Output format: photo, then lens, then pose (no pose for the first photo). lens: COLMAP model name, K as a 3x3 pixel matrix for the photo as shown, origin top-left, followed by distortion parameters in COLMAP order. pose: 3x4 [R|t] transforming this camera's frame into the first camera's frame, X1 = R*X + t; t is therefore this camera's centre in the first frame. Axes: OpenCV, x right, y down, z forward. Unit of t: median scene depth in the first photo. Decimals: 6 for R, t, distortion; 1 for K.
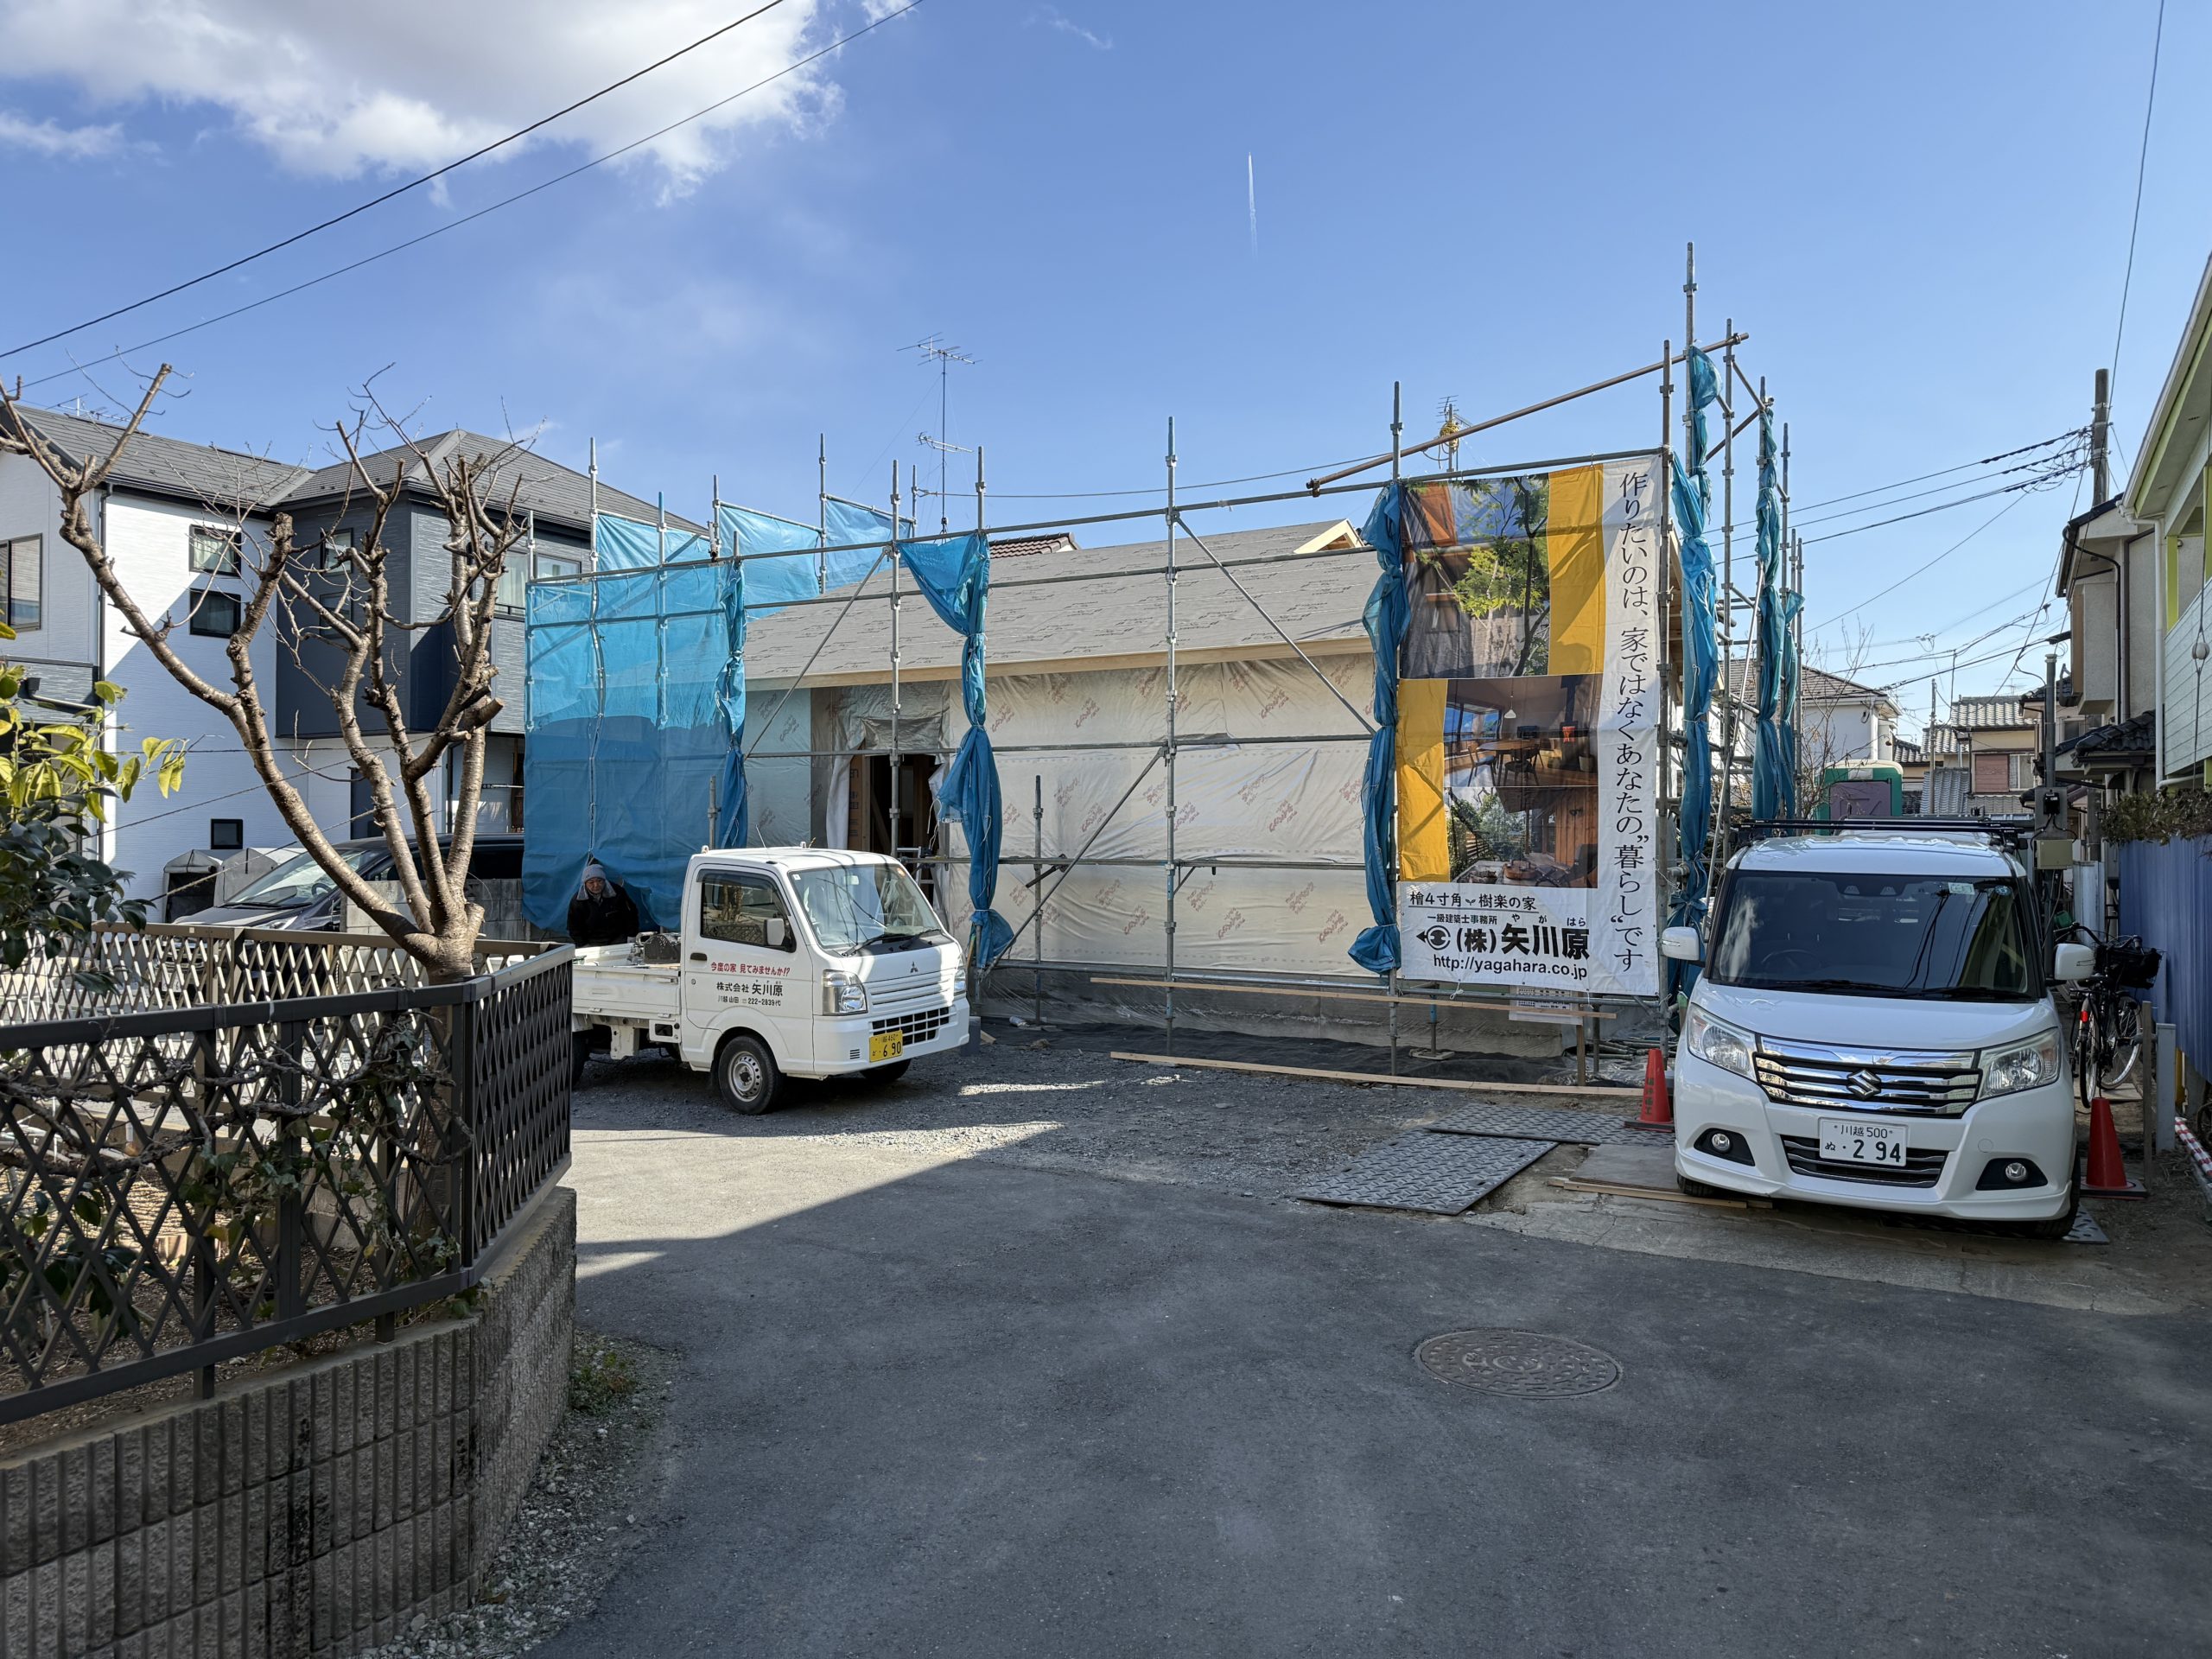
lens RADIAL K [[1564.7, 0, 1098.2], [0, 1564.7, 829.7], [0, 0, 1]] dist [0.037777, -0.032359]
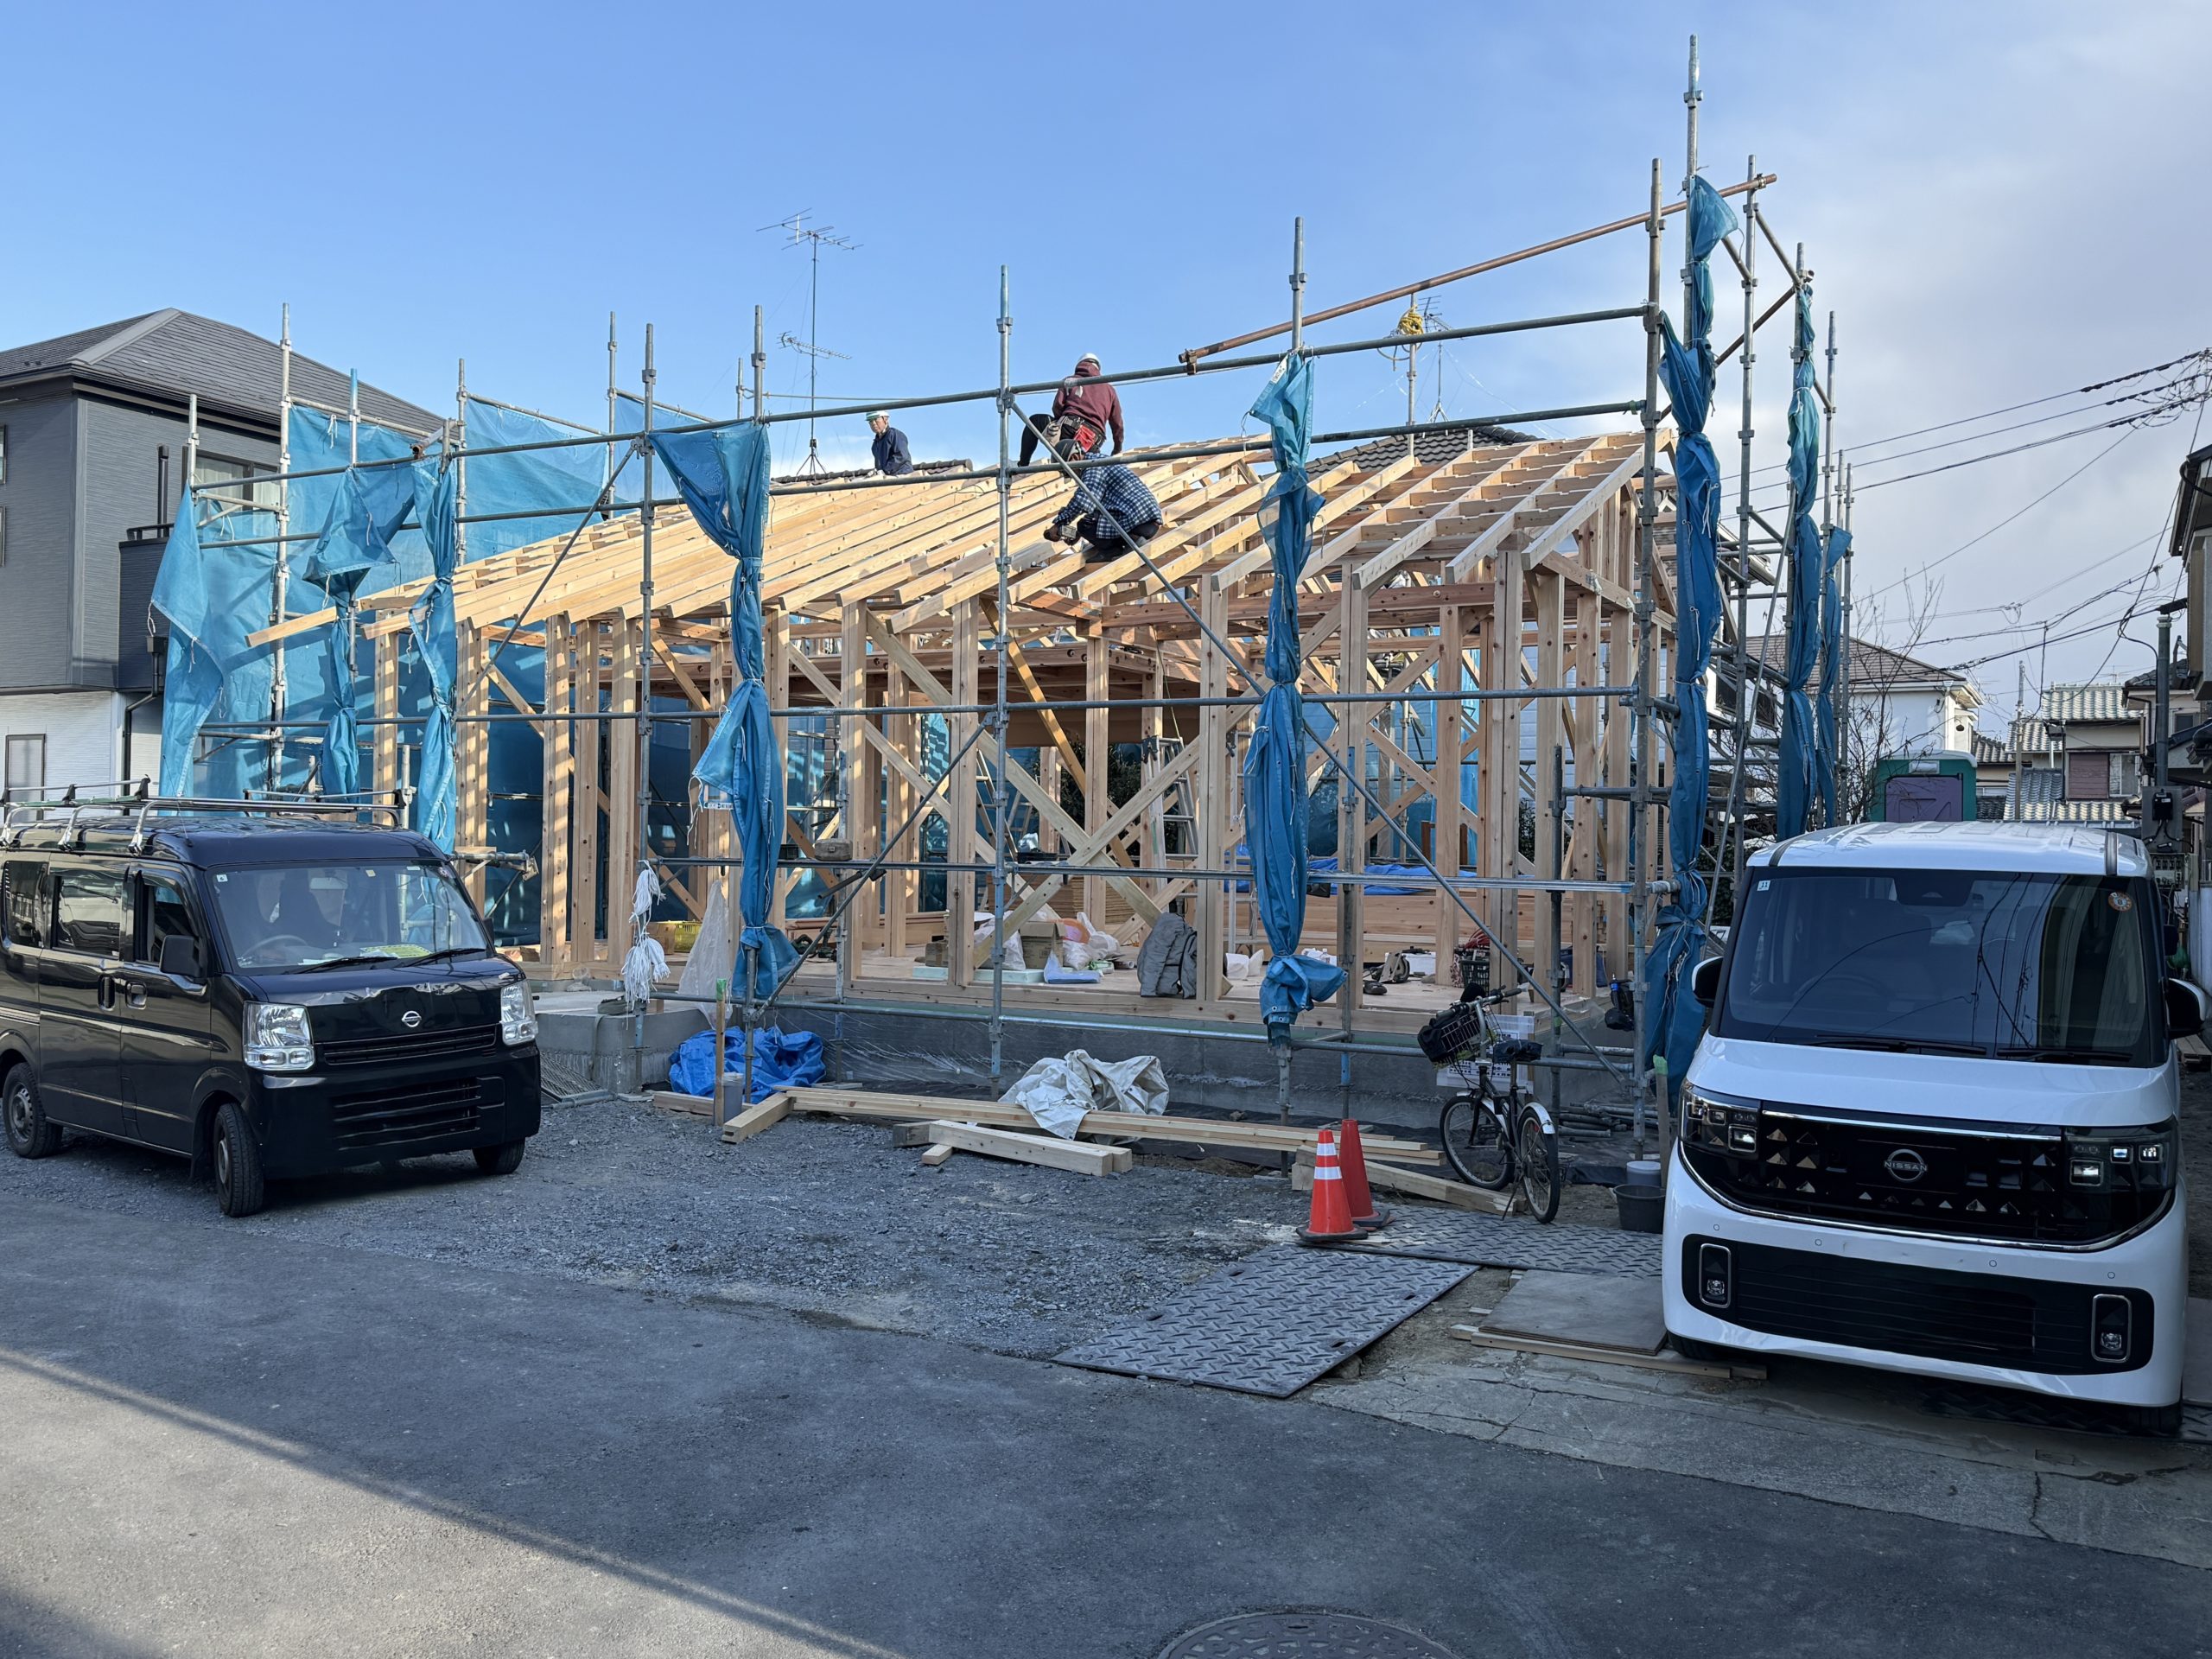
lens RADIAL K [[1831.0, 0, 1117.5], [0, 1831.0, 827.7], [0, 0, 1]] dist [0.053028, -0.036037]
pose [[0.999404, 0.012327, 0.032247, 0.116289], [-0.012238, 0.999921, -0.002950, 0.006343], [-0.032281, 0.002554, 0.999476, 0.202454]]
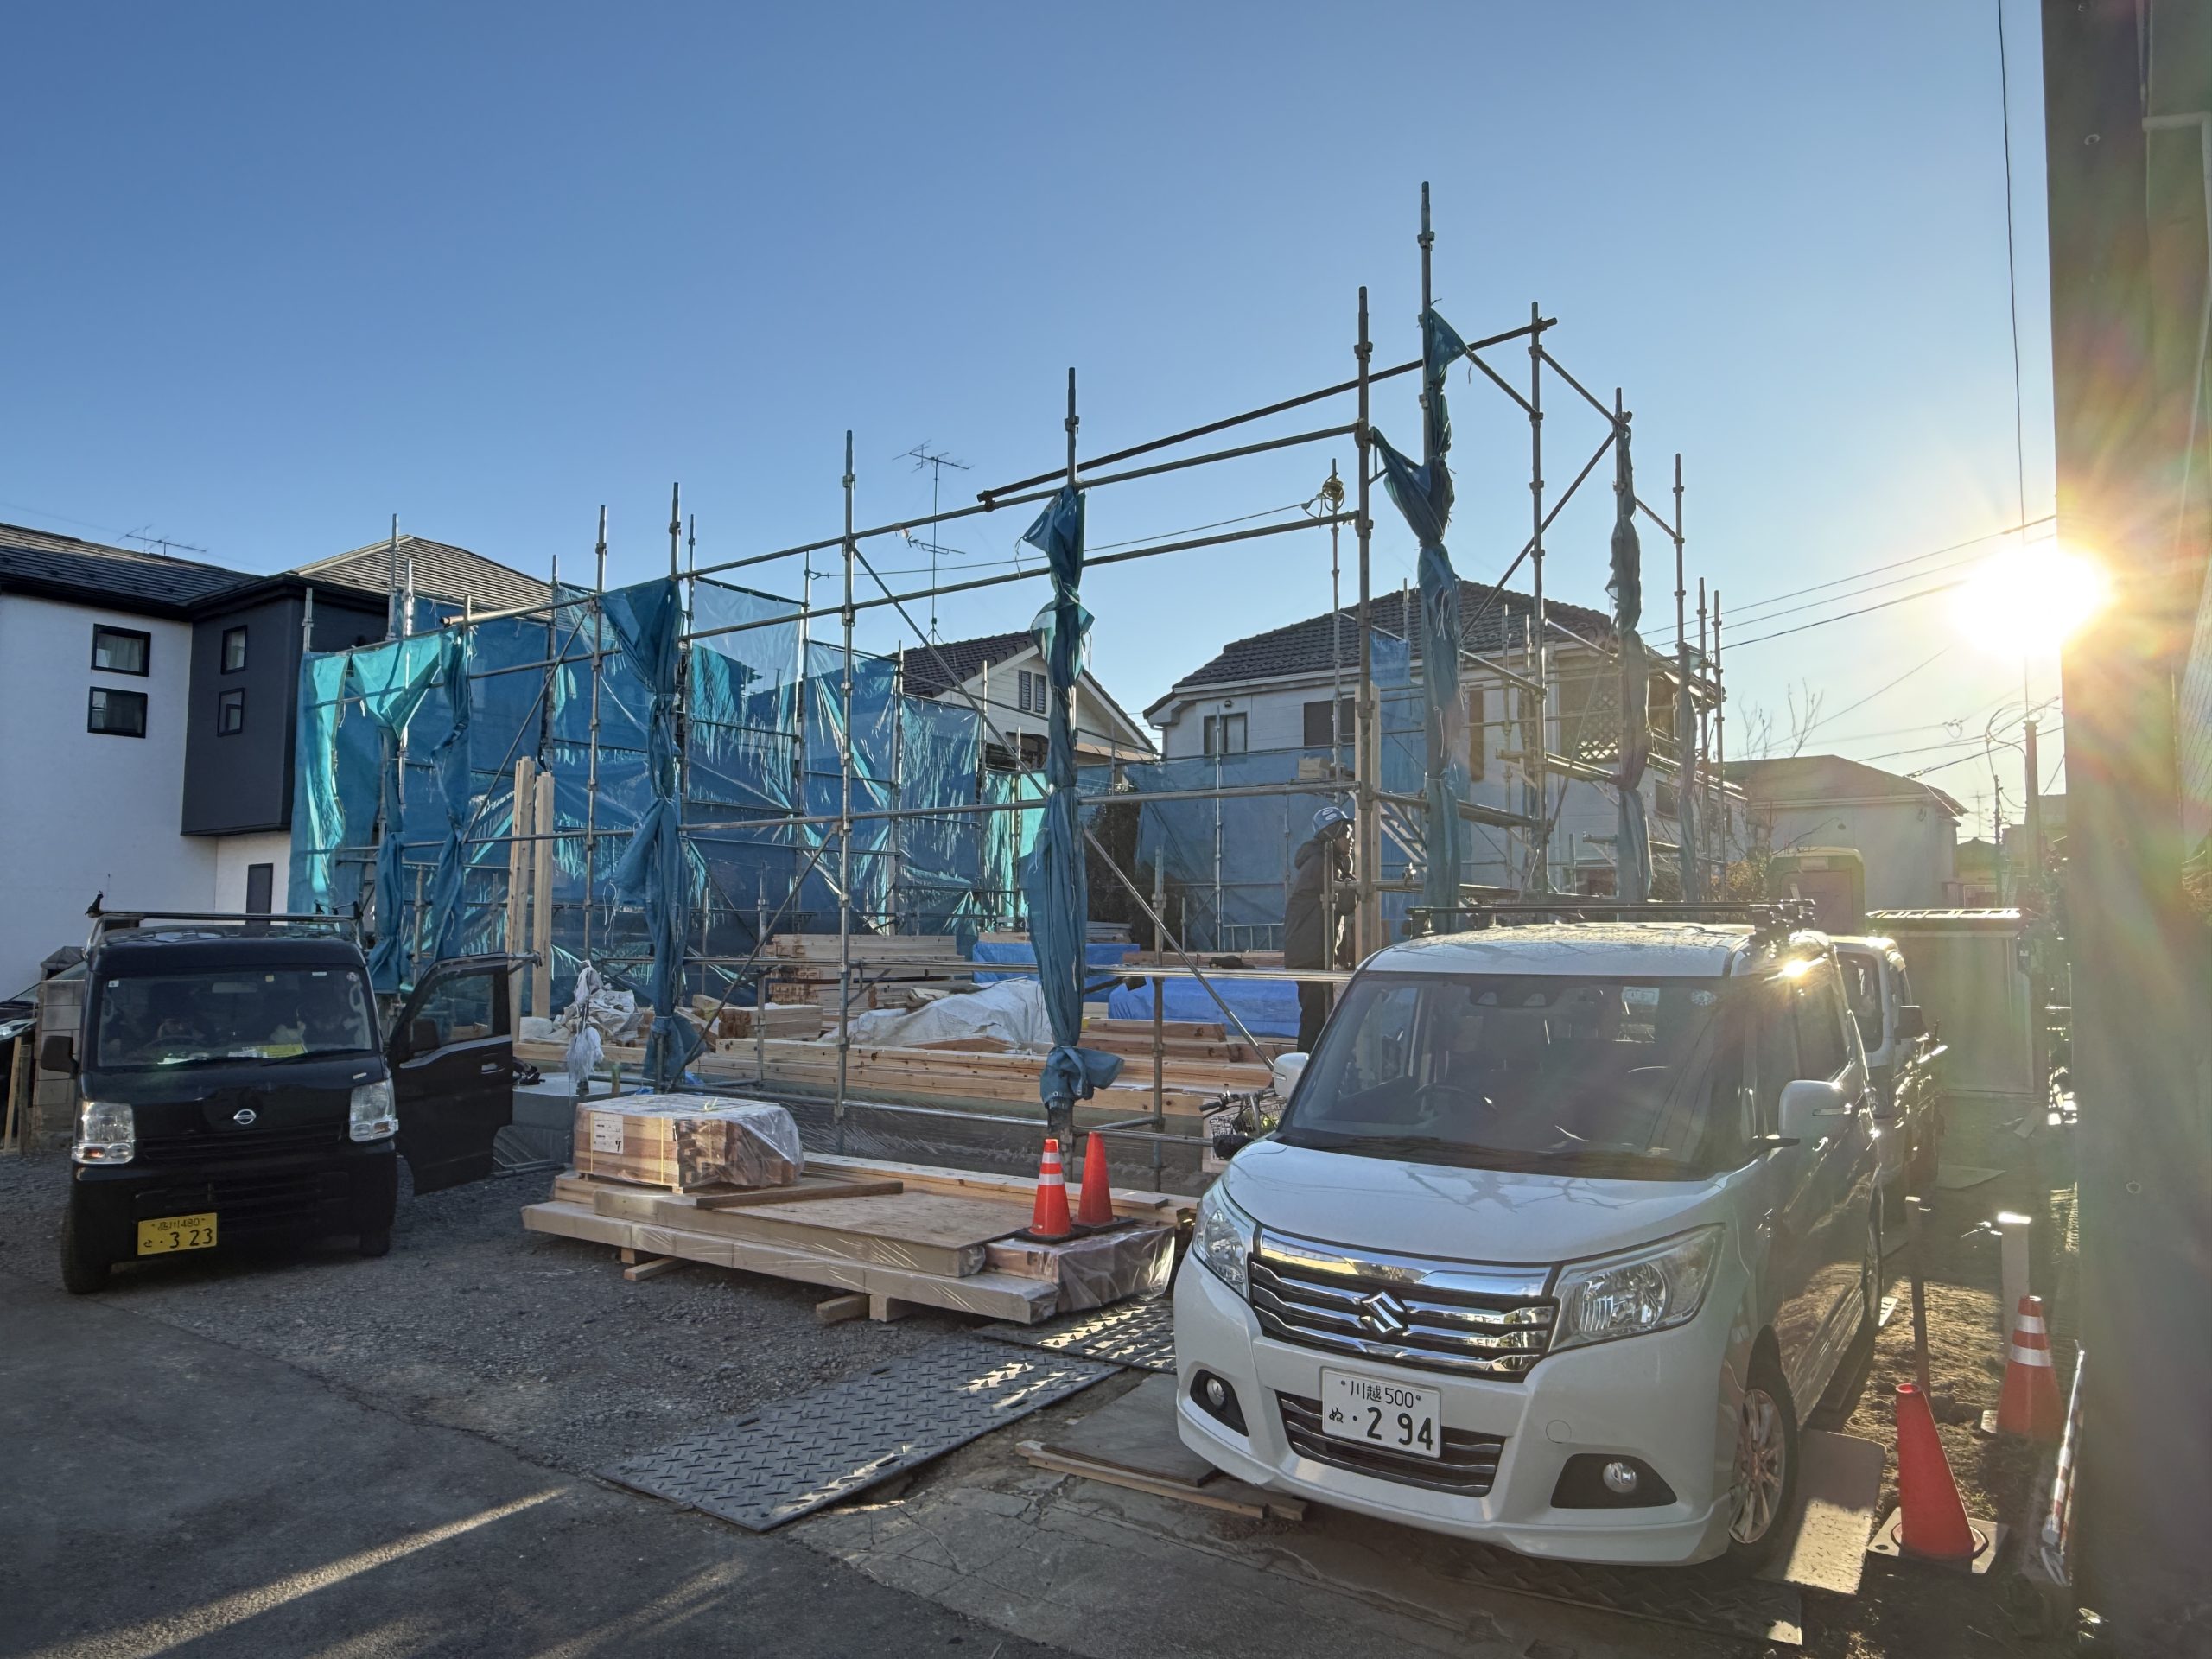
lens RADIAL K [[1447.2, 0, 1125.6], [0, 1447.2, 824.1], [0, 0, 1]] dist [-0.002067, -0.003608]
pose [[0.996144, -0.005099, -0.087582, 0.405178], [-0.001581, 0.997104, -0.076035, 0.009992], [0.087716, 0.075880, 0.993251, 0.402712]]
